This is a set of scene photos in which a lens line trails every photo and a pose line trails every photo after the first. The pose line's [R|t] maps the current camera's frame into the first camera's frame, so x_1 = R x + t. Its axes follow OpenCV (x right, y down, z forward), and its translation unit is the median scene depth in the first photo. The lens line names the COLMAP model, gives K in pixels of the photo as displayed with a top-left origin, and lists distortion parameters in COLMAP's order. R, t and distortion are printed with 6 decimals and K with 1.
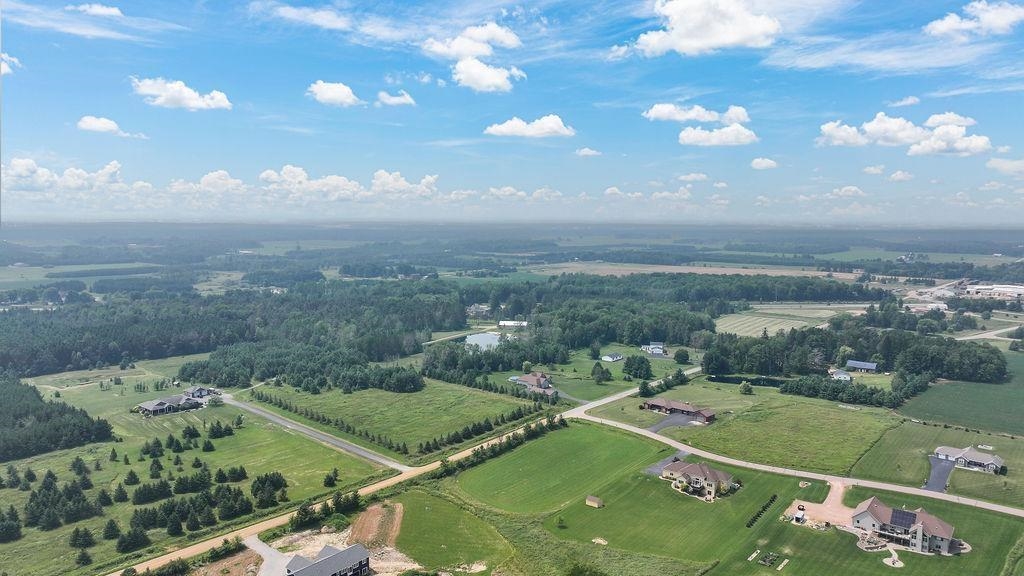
lens RADIAL K [[719.2, 0, 512.0], [0, 719.2, 288.0], [0, 0, 1]] dist [0.001289, 0.004812]
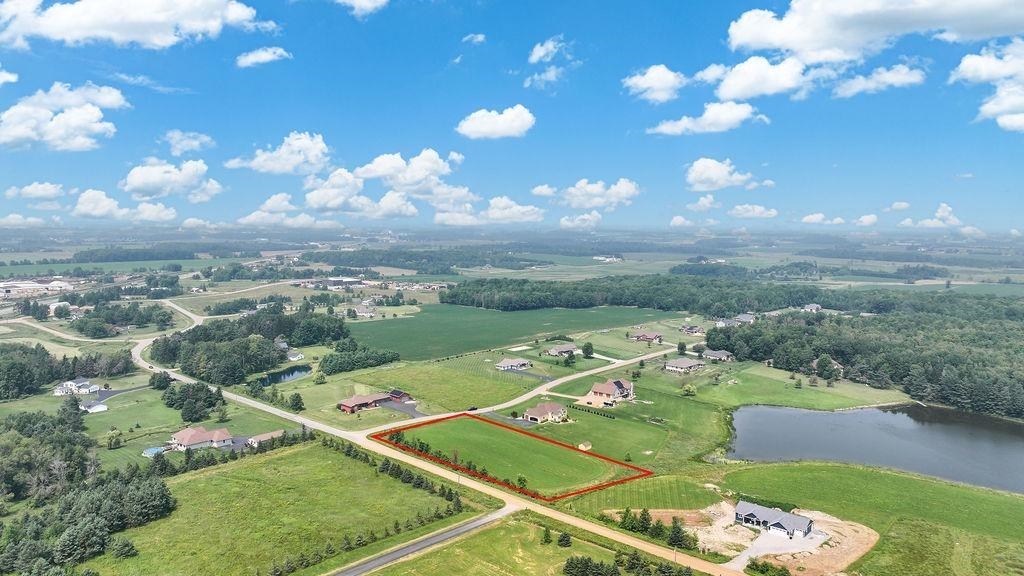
lens RADIAL K [[719.2, 0, 512.0], [0, 719.2, 288.0], [0, 0, 1]] dist [0.001289, 0.004812]
pose [[0.027388, -0.102399, 0.994366, -0.996376], [0.089302, 0.991013, 0.099594, -0.099312], [-0.995628, 0.086071, 0.036286, 0.962515]]
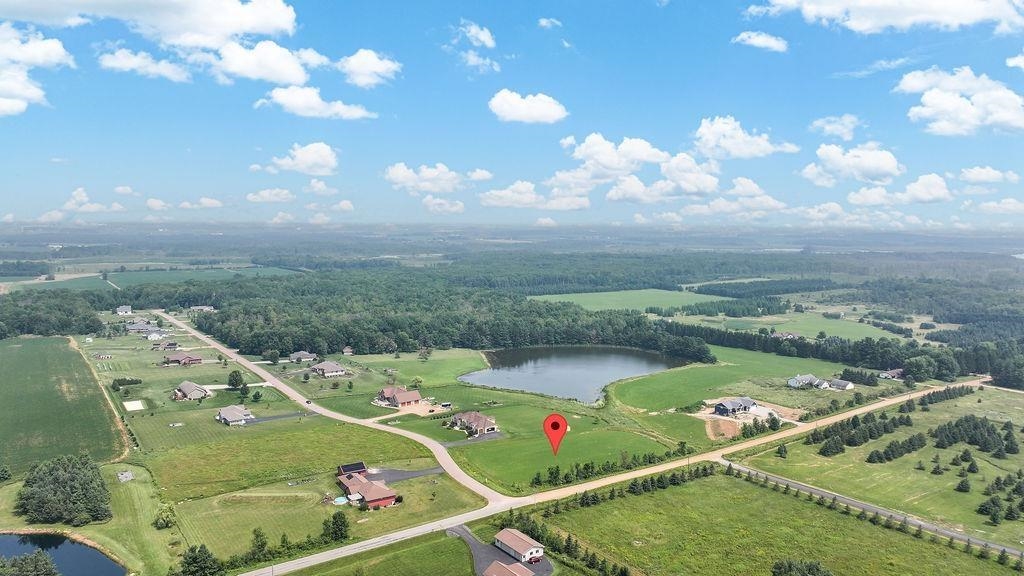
lens RADIAL K [[719.2, 0, 512.0], [0, 719.2, 288.0], [0, 0, 1]] dist [0.001289, 0.004812]
pose [[-0.966600, -0.036901, 0.253618, -0.113046], [0.014258, 0.980305, 0.196974, -0.210432], [-0.255892, 0.194011, -0.947037, 2.062616]]
